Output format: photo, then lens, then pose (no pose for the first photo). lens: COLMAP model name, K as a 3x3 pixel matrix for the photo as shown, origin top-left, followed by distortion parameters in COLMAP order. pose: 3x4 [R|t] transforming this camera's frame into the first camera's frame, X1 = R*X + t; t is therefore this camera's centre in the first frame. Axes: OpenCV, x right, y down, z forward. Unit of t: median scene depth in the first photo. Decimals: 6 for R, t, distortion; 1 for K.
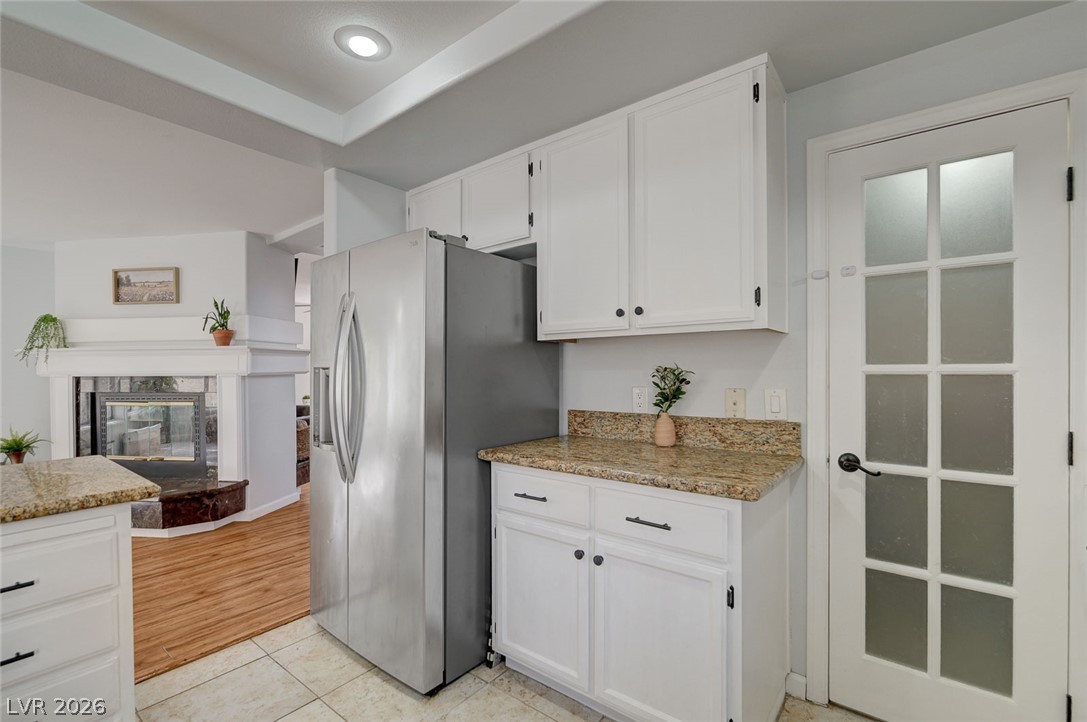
lens RADIAL K [[476.4, 0, 539.7], [0, 476.4, 368.7], [0, 0, 1]] dist [-0.001970, 0.000484]
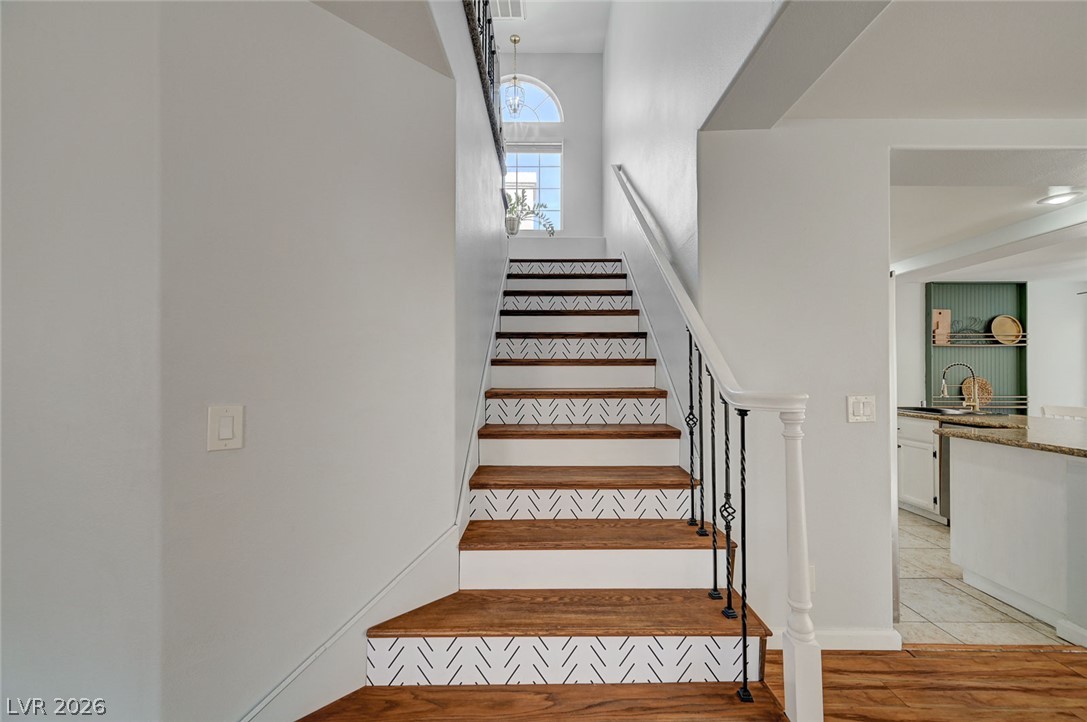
lens RADIAL K [[428.2, 0, 539.5], [0, 428.2, 371.3], [0, 0, 1]] dist [0.001989, 0.001085]
pose [[-0.617040, 0.007450, 0.786896, -0.776593], [-0.001303, 0.999944, -0.010489, 0.000485], [-0.786931, -0.007497, -0.616996, 2.299966]]
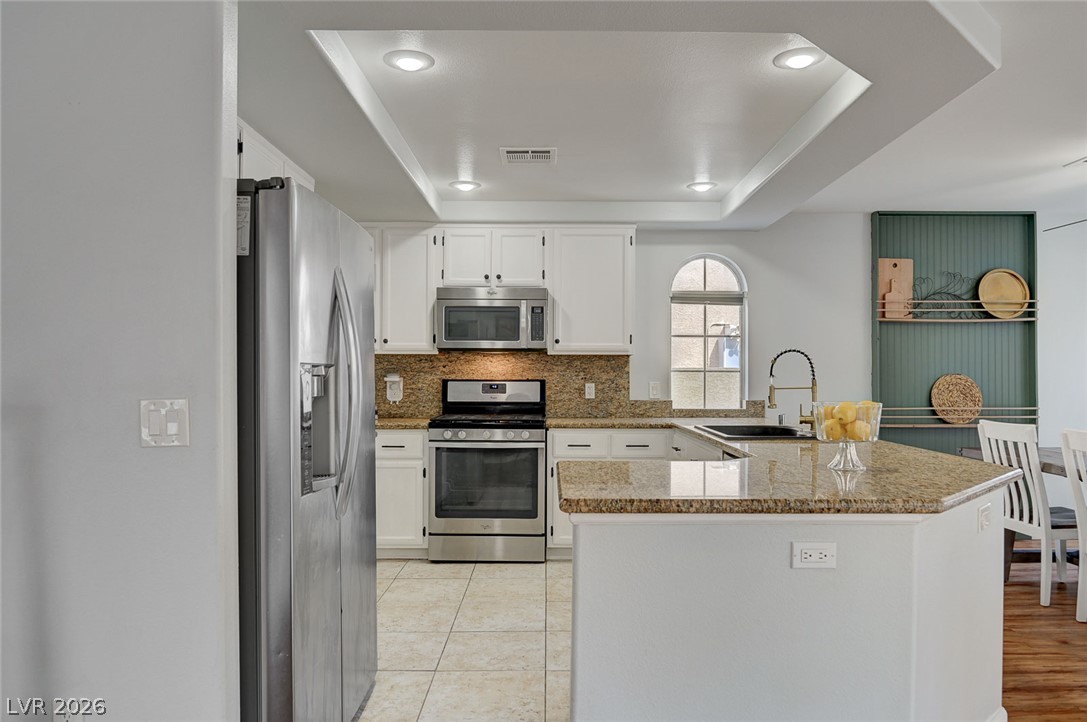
lens RADIAL K [[717.5, 0, 541.0], [0, 717.5, 368.4], [0, 0, 1]] dist [-0.019746, 0.000730]
pose [[-0.617324, 0.010049, 0.786645, -1.398059], [0.000055, 0.999919, -0.012730, 0.012862], [-0.786709, -0.007815, -0.617274, 1.368748]]
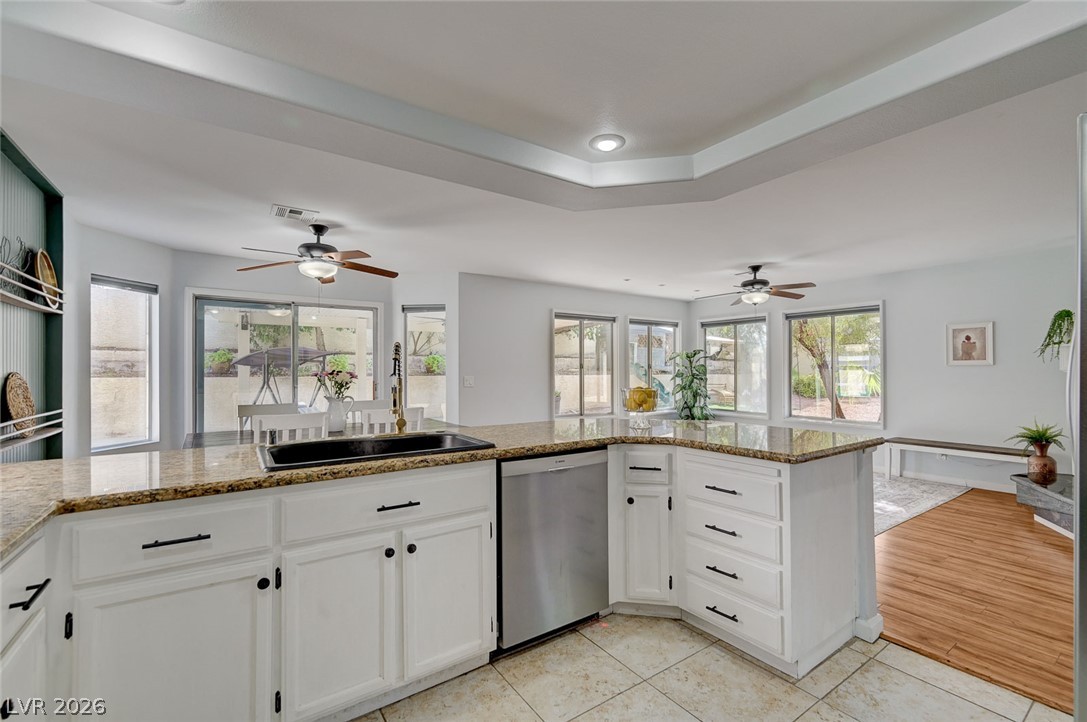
lens RADIAL K [[476.4, 0, 550.7], [0, 476.4, 362.2], [0, 0, 1]] dist [-0.001970, 0.000484]
pose [[-0.278185, -0.008520, -0.960490, 0.402766], [0.008644, 0.999898, -0.011373, -0.001863], [0.960489, -0.011467, -0.278083, 0.453640]]
